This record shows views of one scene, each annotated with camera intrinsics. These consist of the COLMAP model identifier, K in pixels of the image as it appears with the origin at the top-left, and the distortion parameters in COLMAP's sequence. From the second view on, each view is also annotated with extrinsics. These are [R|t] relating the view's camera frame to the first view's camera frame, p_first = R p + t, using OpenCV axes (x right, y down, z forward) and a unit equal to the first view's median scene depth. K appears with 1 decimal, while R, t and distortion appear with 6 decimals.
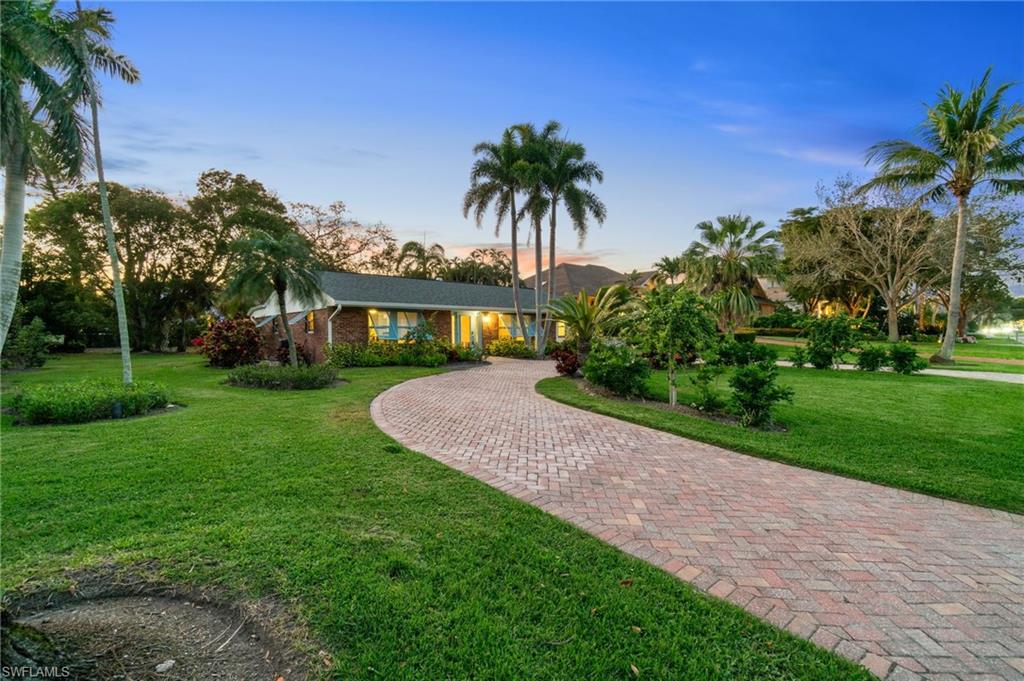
lens RADIAL K [[446.7, 0, 508.4], [0, 446.7, 341.0], [0, 0, 1]] dist [-0.002413, -0.000131]
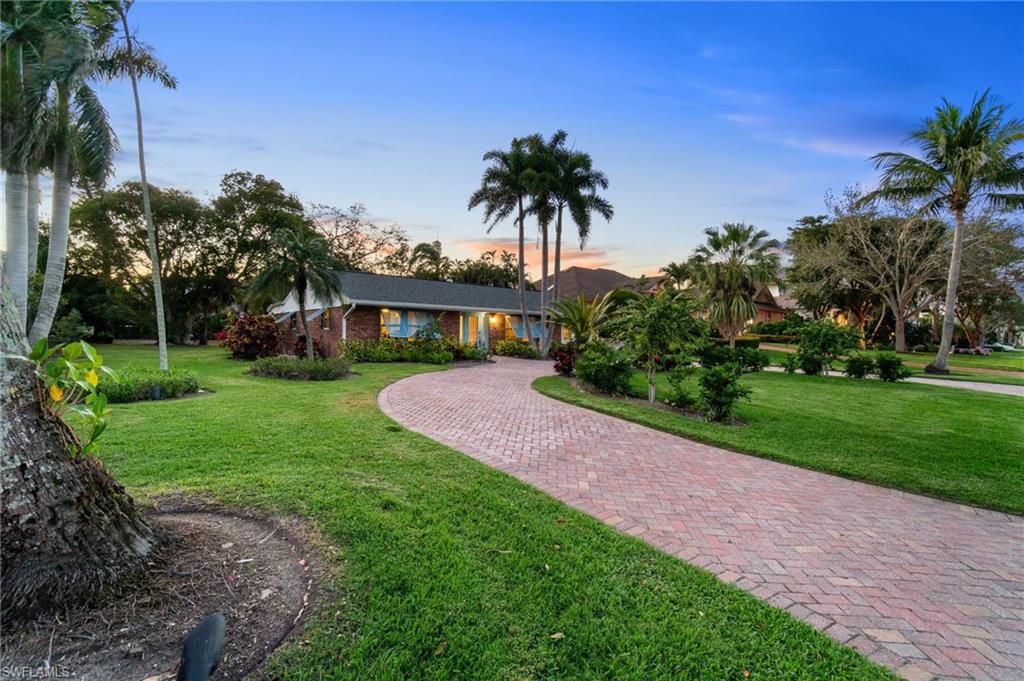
lens RADIAL K [[446.7, 0, 508.4], [0, 446.7, 344.3], [0, 0, 1]] dist [-0.002413, -0.000131]
pose [[0.999317, 0.023559, -0.028467, 0.020011], [-0.023429, 0.999714, 0.004893, 0.002267], [0.028574, -0.004222, 0.999583, -0.046633]]
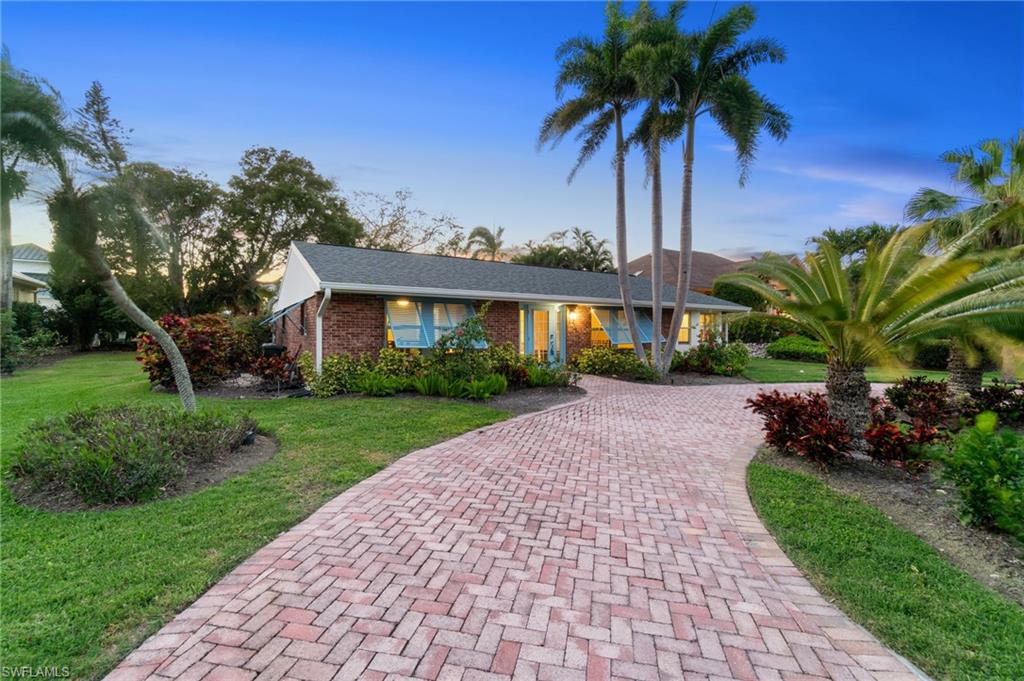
lens RADIAL K [[446.7, 0, 513.6], [0, 446.7, 335.5], [0, 0, 1]] dist [-0.002413, -0.000131]
pose [[0.987648, 0.010835, -0.156314, -0.039419], [-0.012641, 0.999864, -0.010564, -0.014664], [0.156179, 0.012410, 0.987651, 0.412166]]
